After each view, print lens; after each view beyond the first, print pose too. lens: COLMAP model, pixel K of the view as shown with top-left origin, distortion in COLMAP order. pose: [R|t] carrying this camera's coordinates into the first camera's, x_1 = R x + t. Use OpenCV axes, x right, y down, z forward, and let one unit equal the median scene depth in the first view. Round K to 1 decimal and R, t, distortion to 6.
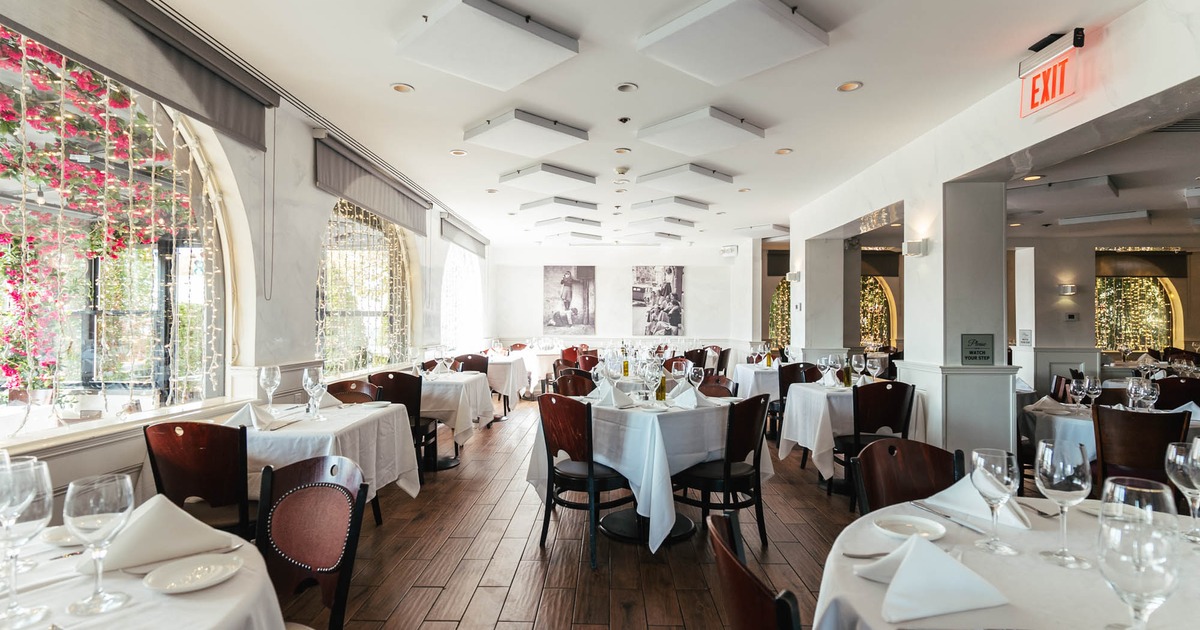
lens RADIAL K [[575.8, 0, 600.1], [0, 575.8, 318.8], [0, 0, 1]] dist [-0.003041, 0.000166]
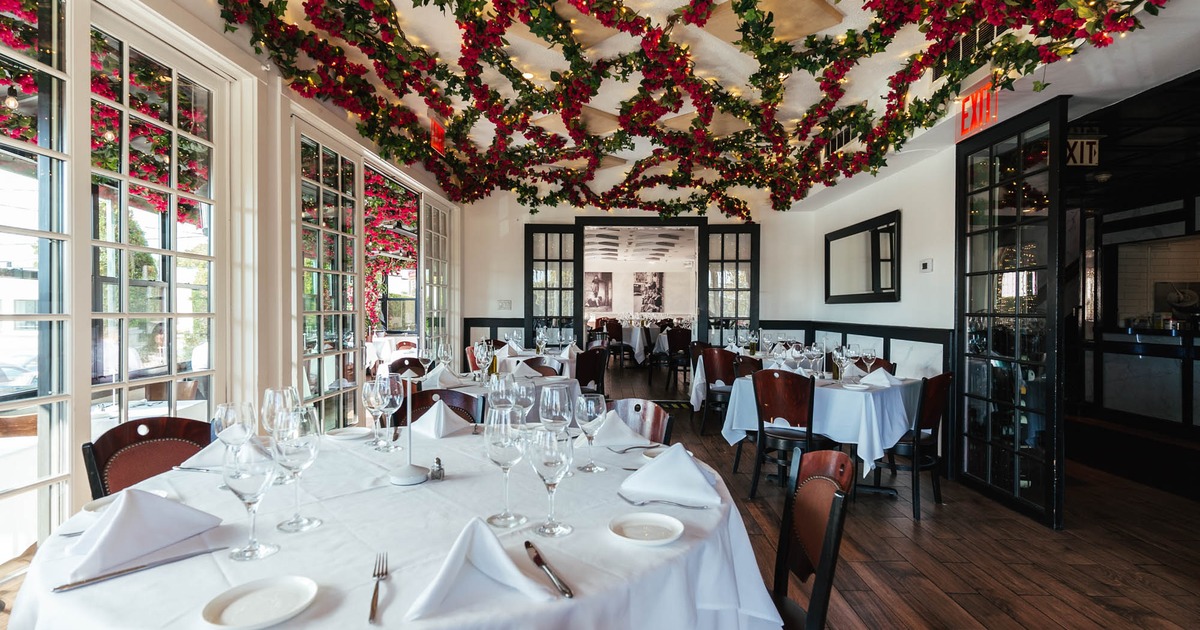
lens RADIAL K [[575.8, 0, 599.6], [0, 575.8, 310.9], [0, 0, 1]] dist [-0.003041, 0.000166]
pose [[0.999994, 0.001371, -0.003090, -0.040596], [-0.001322, 0.999873, 0.015884, -0.002358], [0.003111, -0.015880, 0.999869, -0.728383]]
